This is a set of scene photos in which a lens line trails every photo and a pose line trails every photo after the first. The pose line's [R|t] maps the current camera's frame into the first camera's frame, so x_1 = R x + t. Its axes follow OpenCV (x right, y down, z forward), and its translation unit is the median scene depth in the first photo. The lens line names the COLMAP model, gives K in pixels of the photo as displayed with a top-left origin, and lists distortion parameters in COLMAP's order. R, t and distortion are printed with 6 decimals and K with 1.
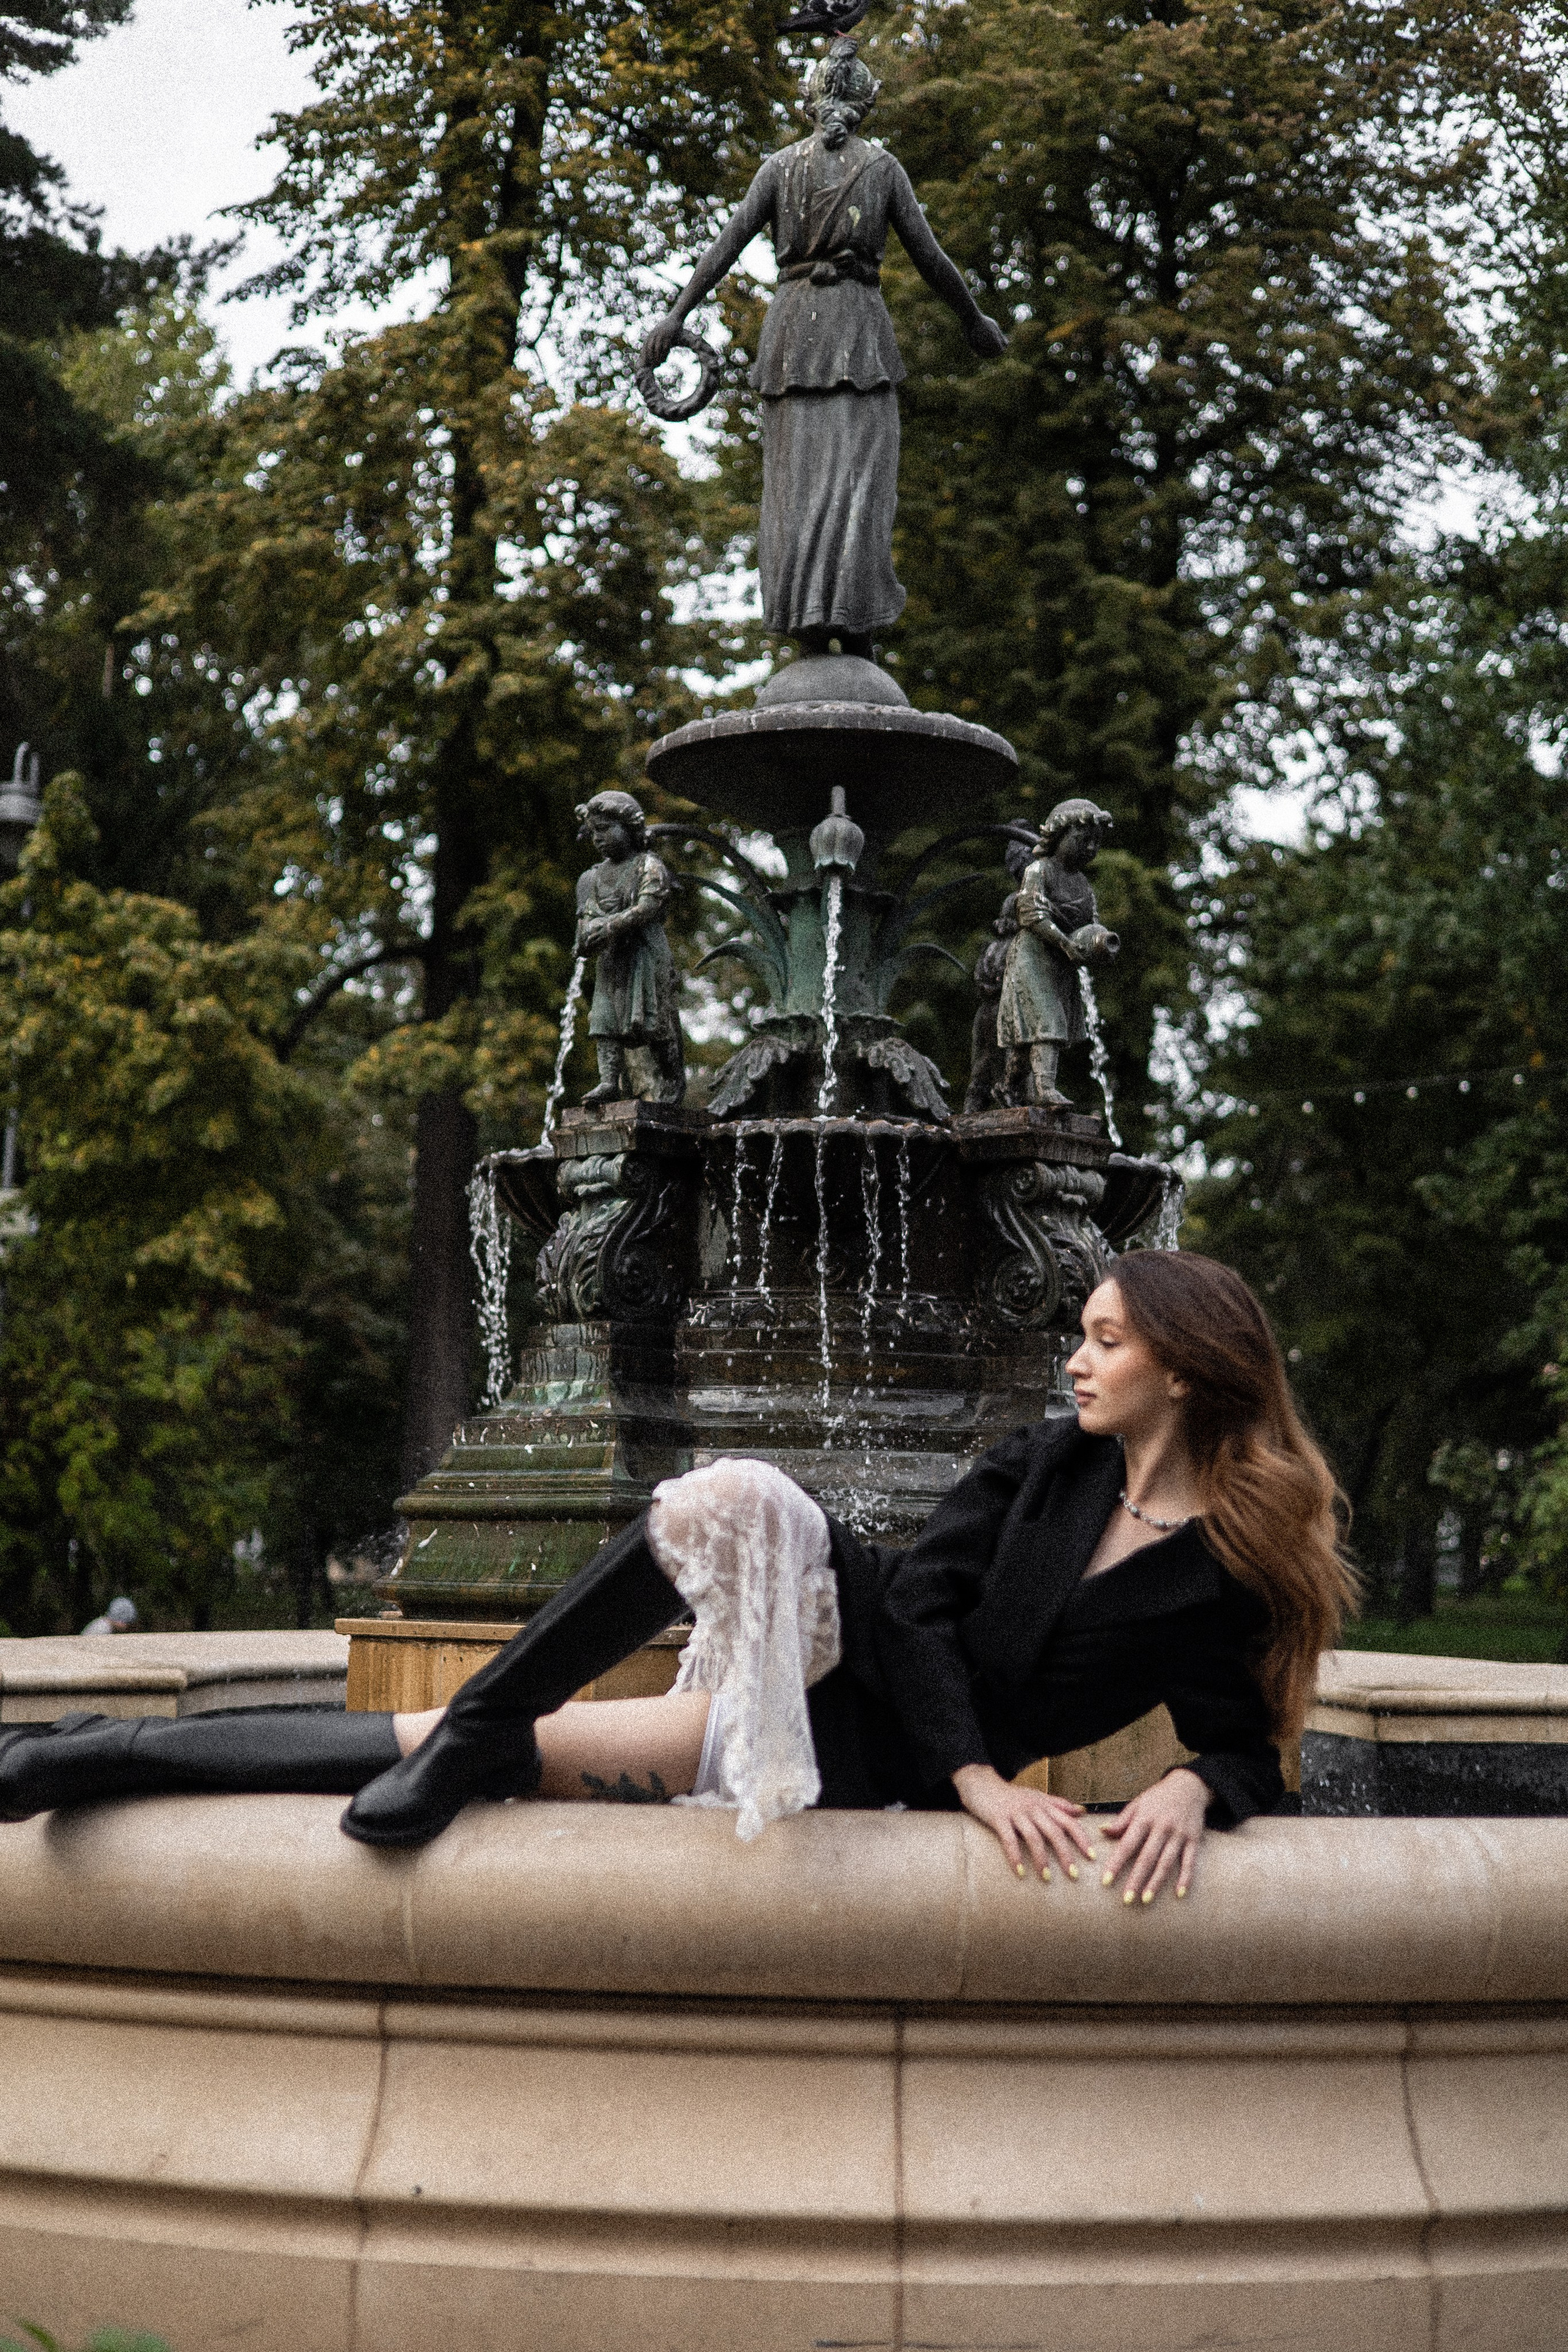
lens RADIAL K [[3361.3, 0, 795.4], [0, 3361.3, 1187.1], [0, 0, 1]] dist [0.152984, -0.669833]
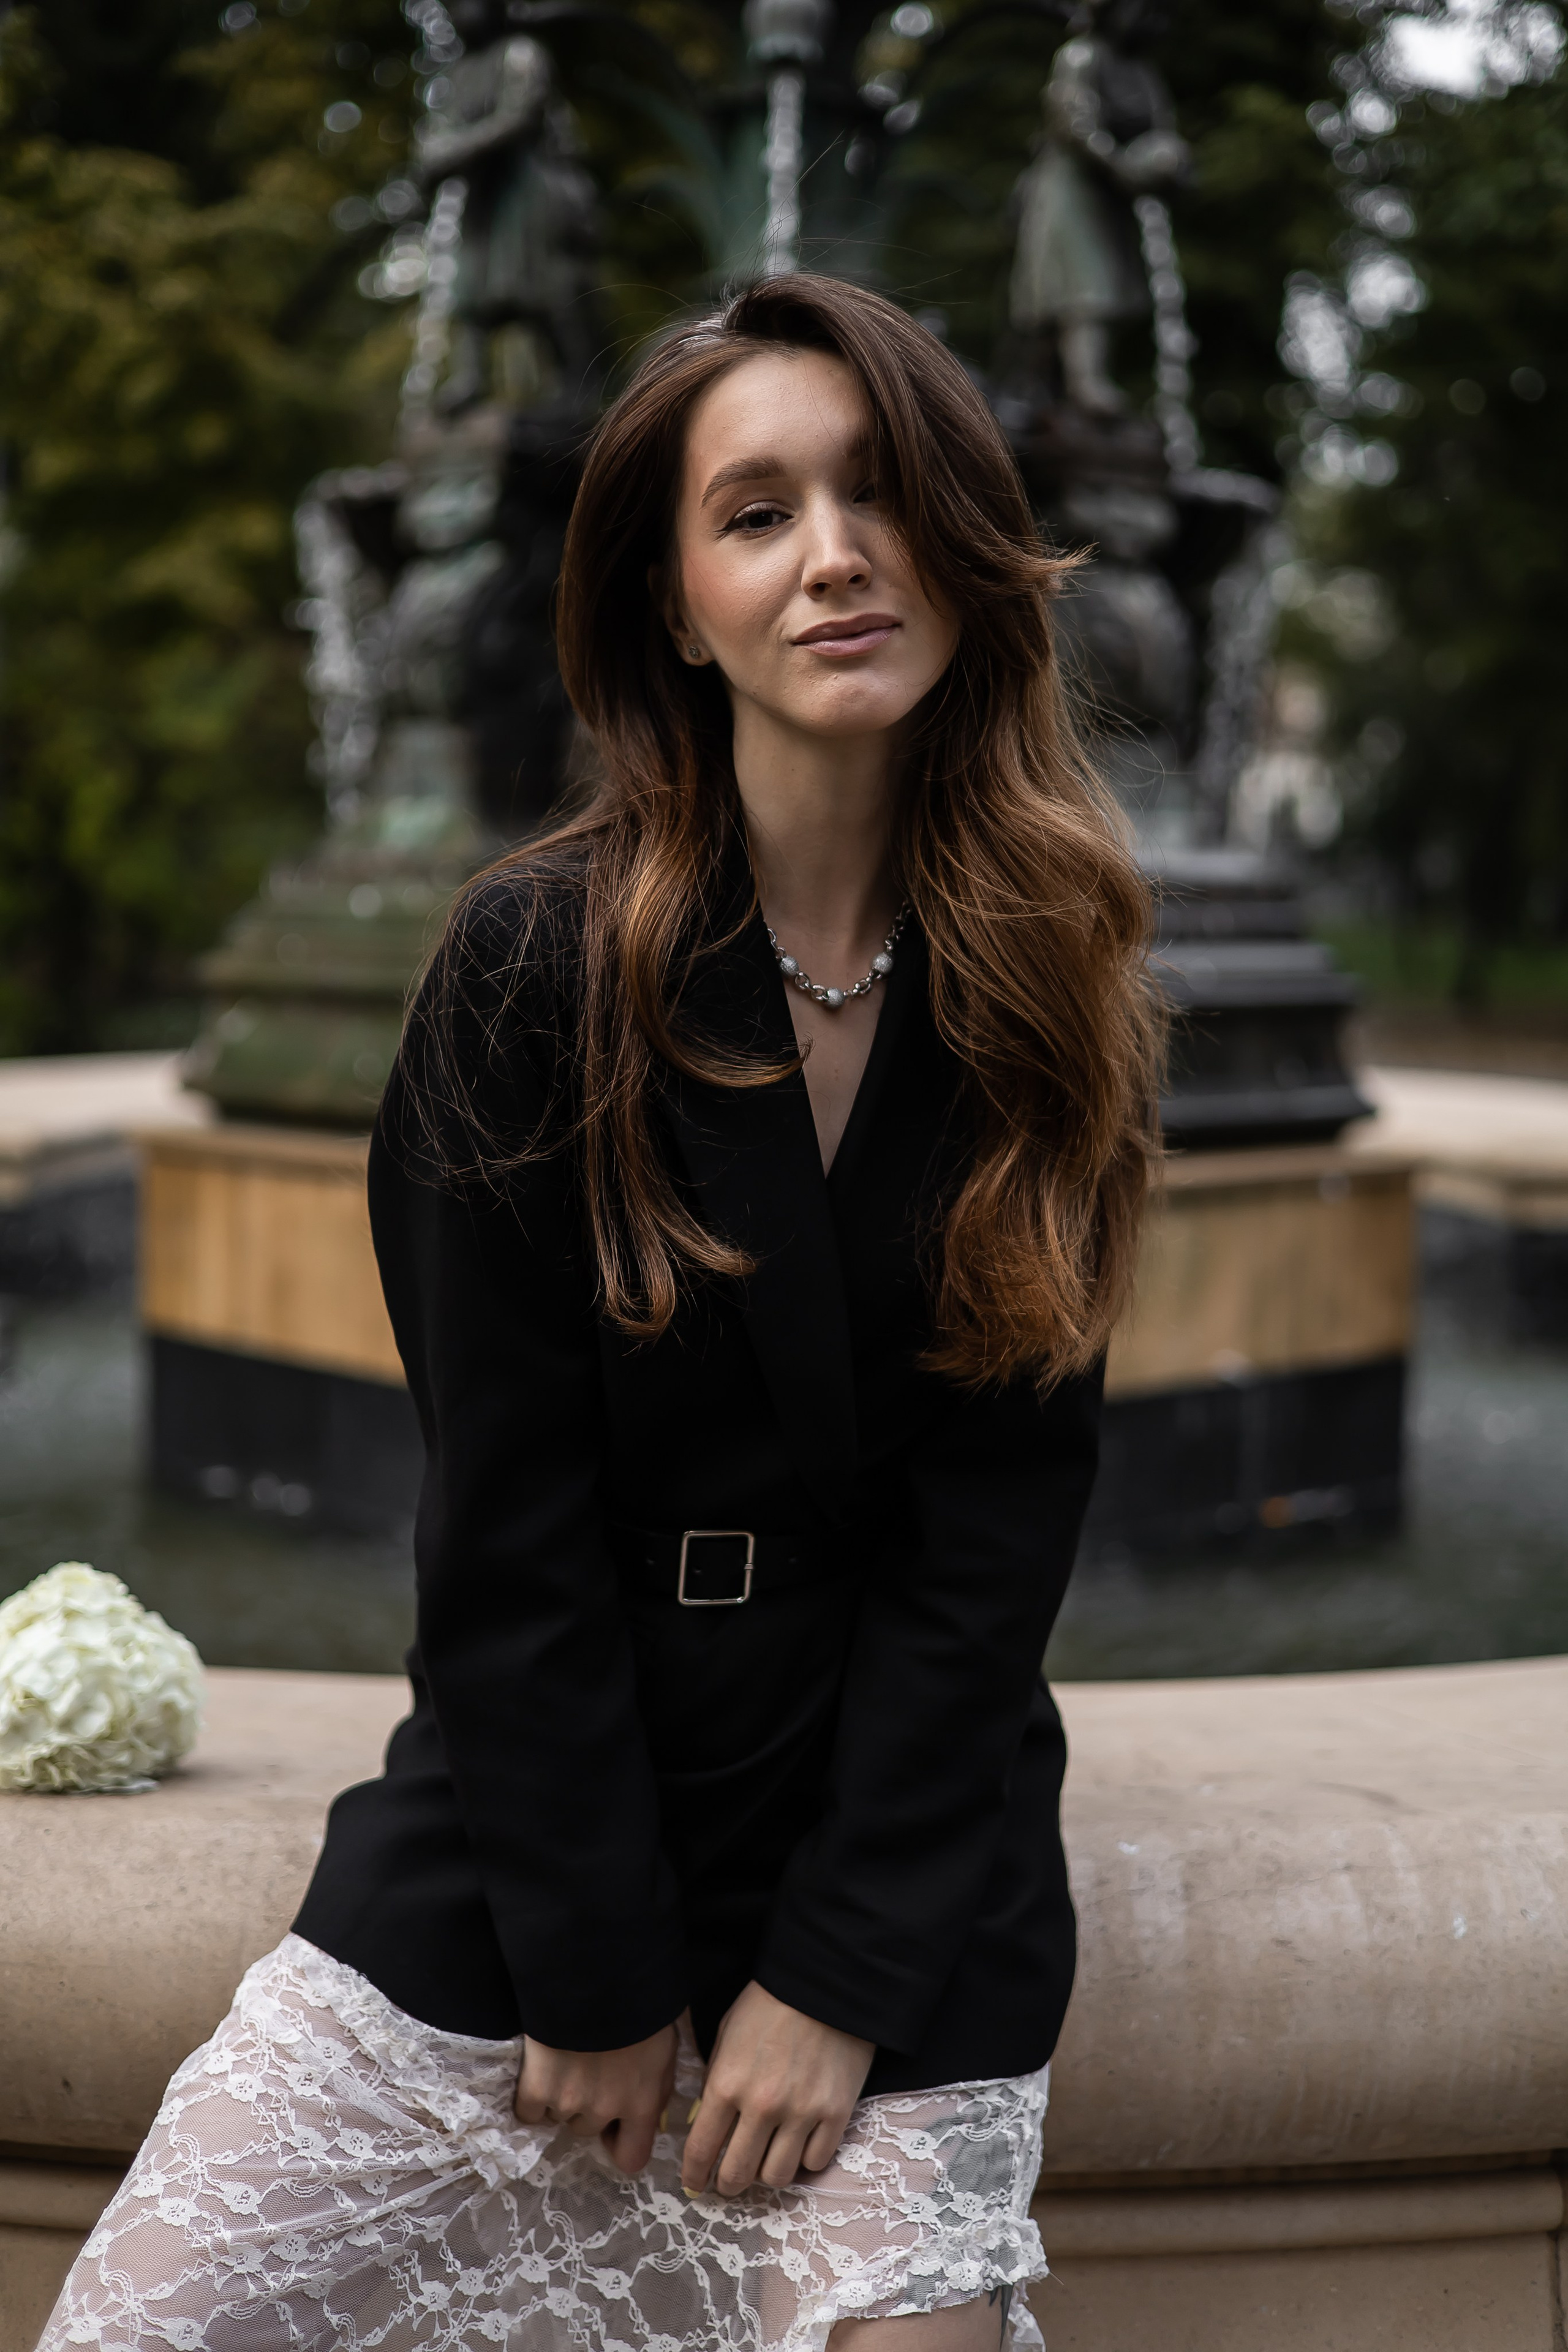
lens RADIAL K [[3361.3, 0, 795.4], [0, 3361.3, 1187.1], [0, 0, 1]] dist [0.152984, -0.669833]
pose [[0.999132, 0.001811, -0.041625, 0.017580], [0.006702, 0.979061, 0.203456, -0.003792], [0.041122, -0.203558, 0.978199, 0.109806]]
